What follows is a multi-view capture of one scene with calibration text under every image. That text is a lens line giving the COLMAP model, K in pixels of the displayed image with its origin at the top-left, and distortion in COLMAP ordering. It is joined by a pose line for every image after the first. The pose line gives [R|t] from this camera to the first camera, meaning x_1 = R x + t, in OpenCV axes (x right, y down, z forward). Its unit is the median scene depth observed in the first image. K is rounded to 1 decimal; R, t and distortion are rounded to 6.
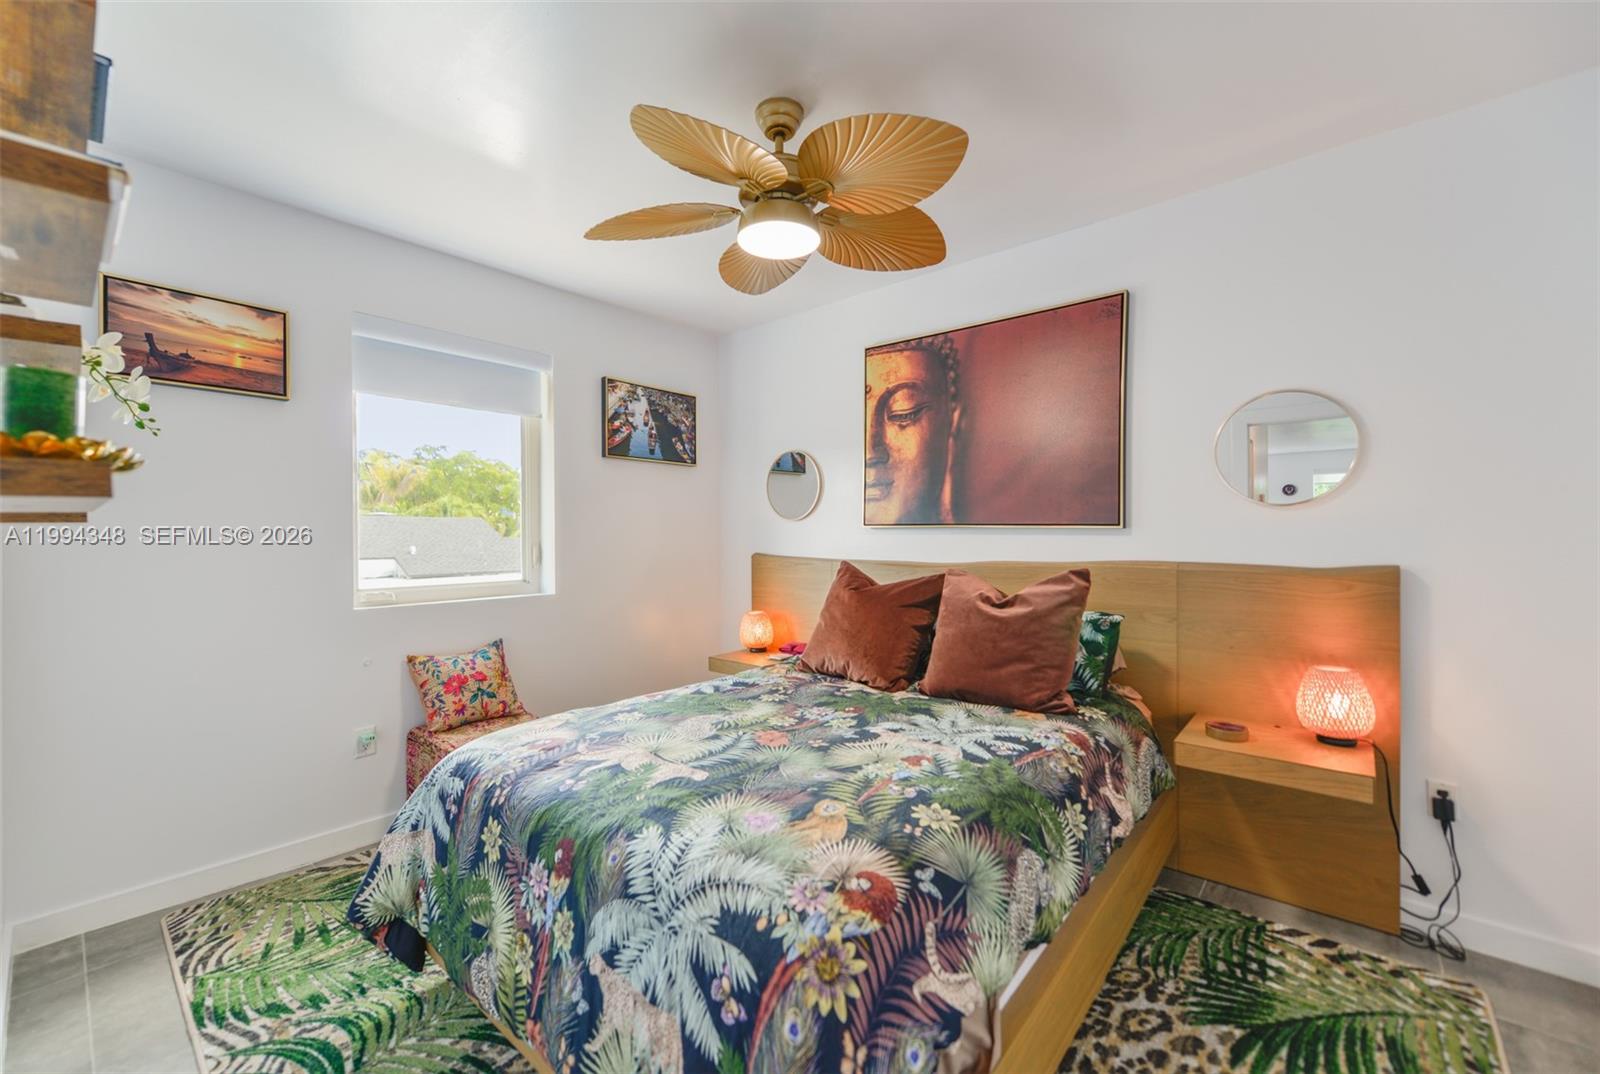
lens RADIAL K [[632.9, 0, 789.6], [0, 632.9, 543.0], [0, 0, 1]] dist [0.002084, -0.002032]
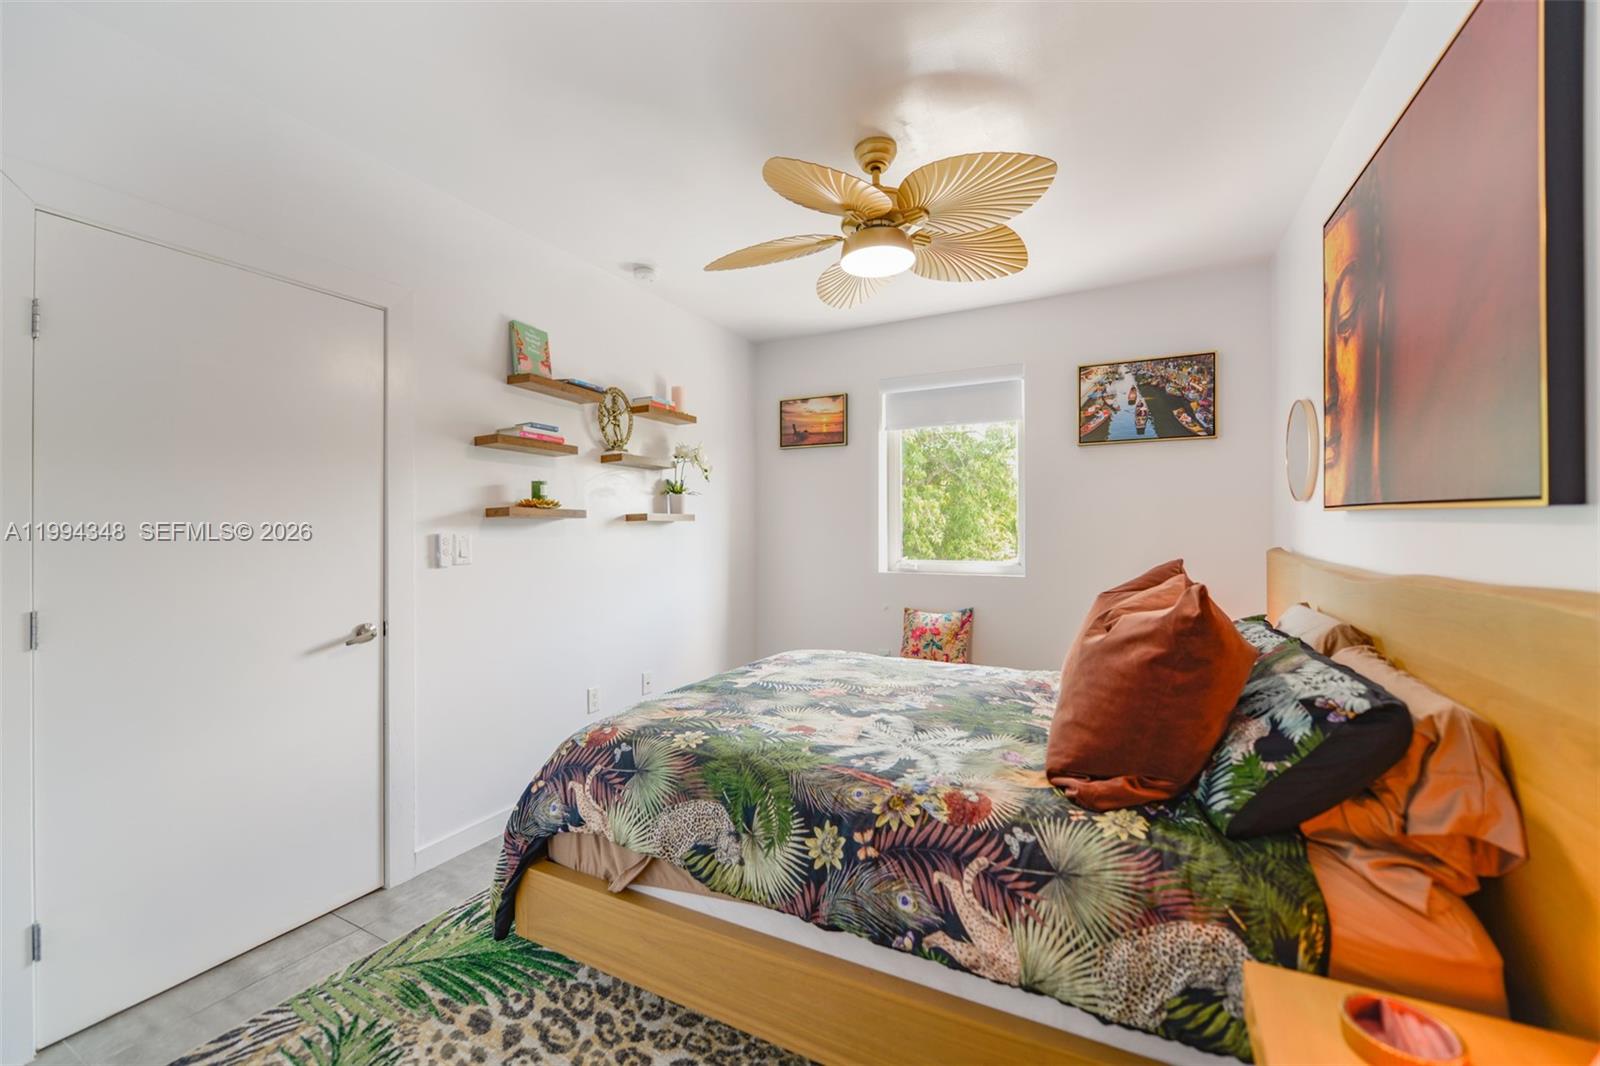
lens RADIAL K [[632.9, 0, 804.9], [0, 632.9, 526.7], [0, 0, 1]] dist [0.002084, -0.002032]
pose [[0.246003, 0.003866, -0.969261, 1.102242], [-0.007559, 0.999969, 0.002070, -0.011602], [0.969240, 0.006817, 0.246025, 0.633794]]
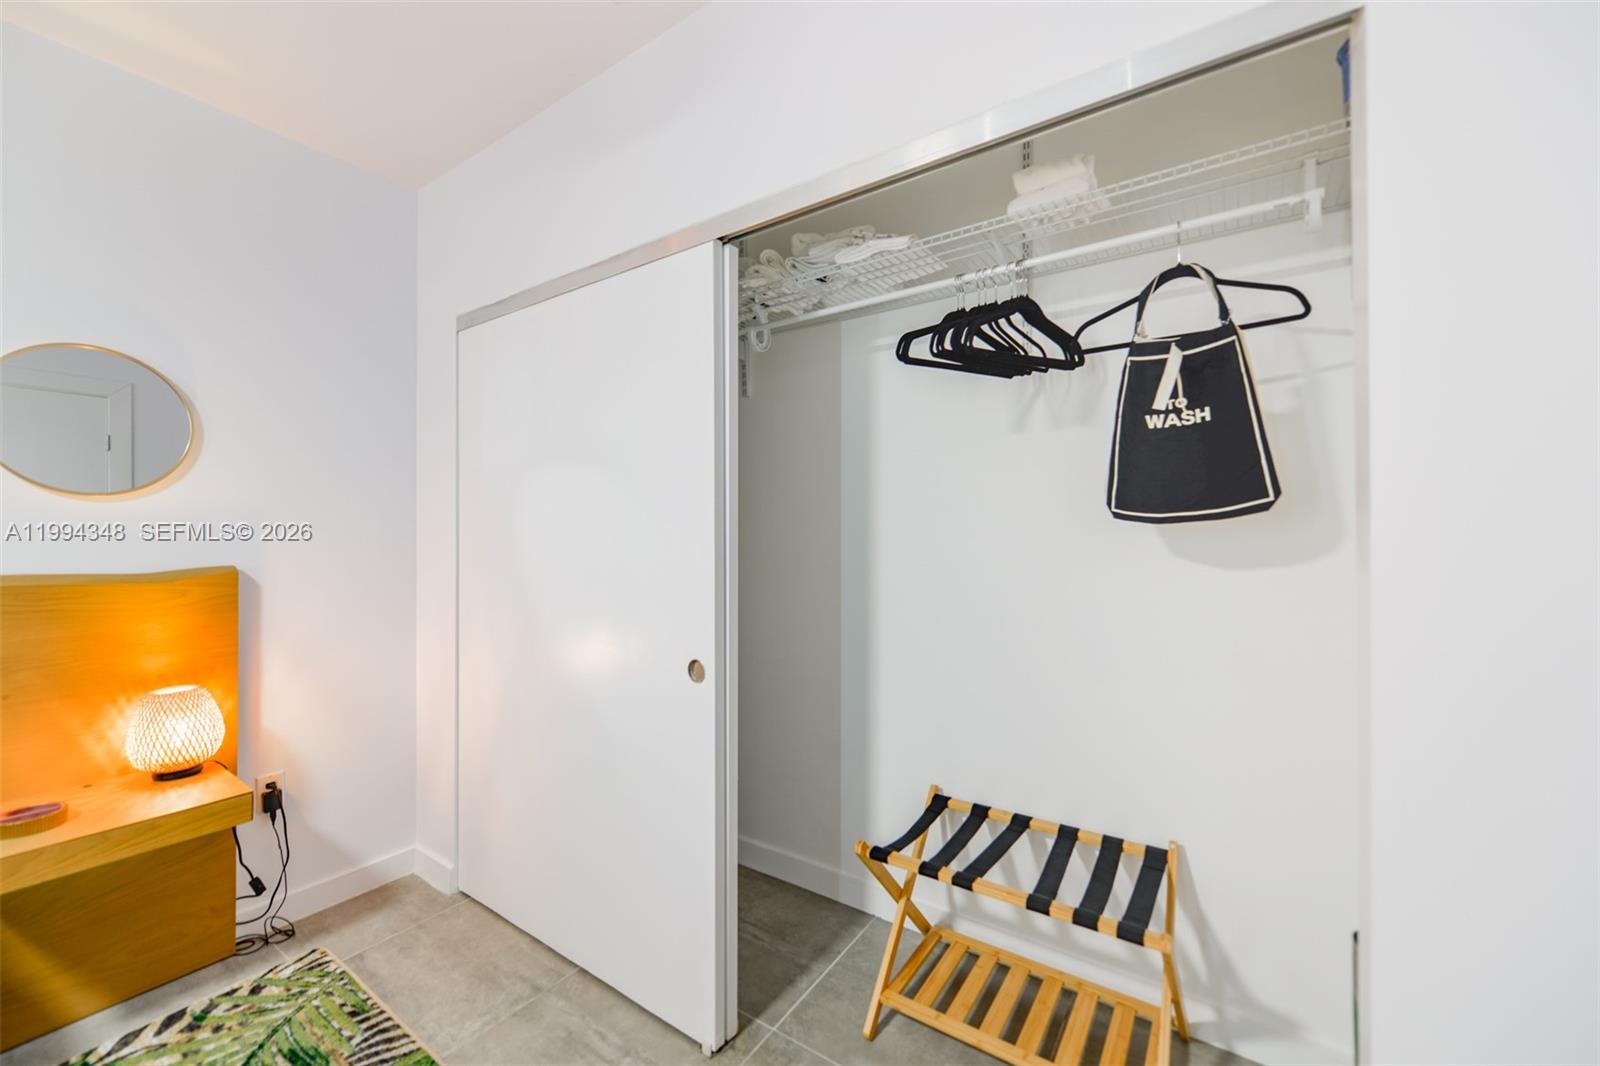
lens RADIAL K [[632.9, 0, 788.7], [0, 632.9, 530.3], [0, 0, 1]] dist [0.002084, -0.002032]
pose [[-0.112972, 0.007875, 0.993567, -0.083699], [0.013067, 0.999894, -0.006439, -0.000099], [-0.993512, 0.012255, -0.113062, 0.273498]]
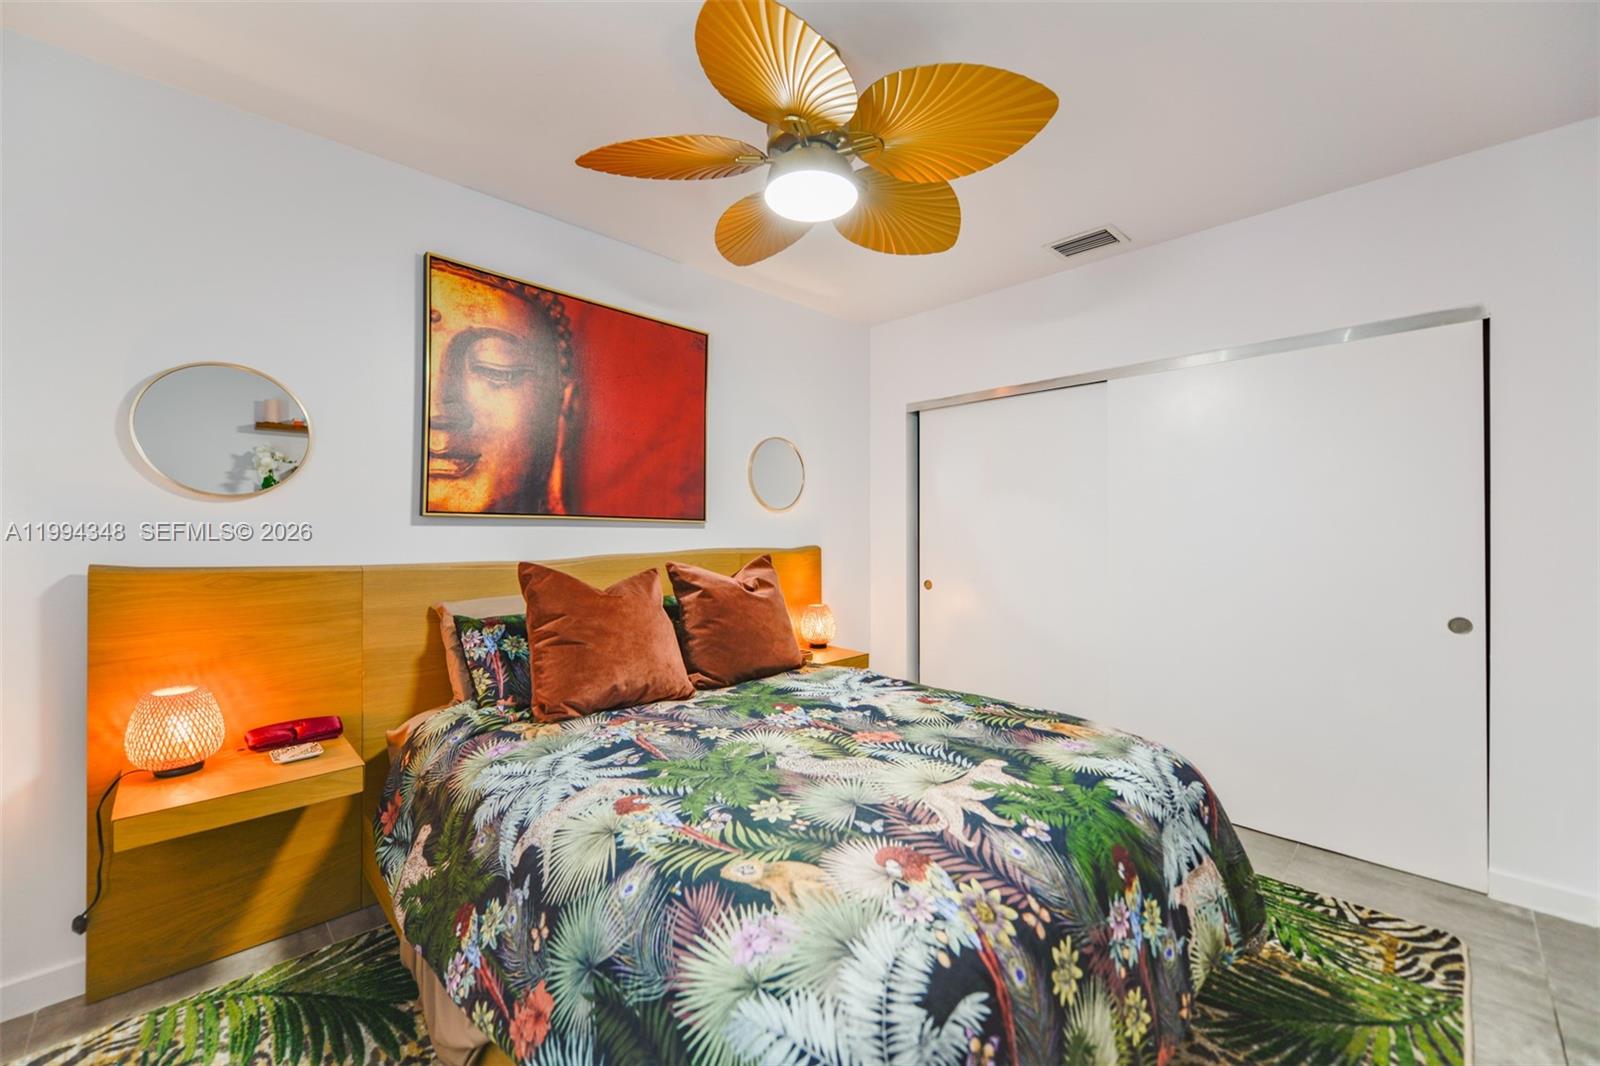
lens RADIAL K [[632.9, 0, 782.9], [0, 632.9, 530.5], [0, 0, 1]] dist [0.002084, -0.002032]
pose [[0.094698, 0.001716, 0.995505, -0.964967], [0.011692, 0.999928, -0.002836, -0.003510], [-0.995437, 0.011908, 0.094671, 1.013155]]
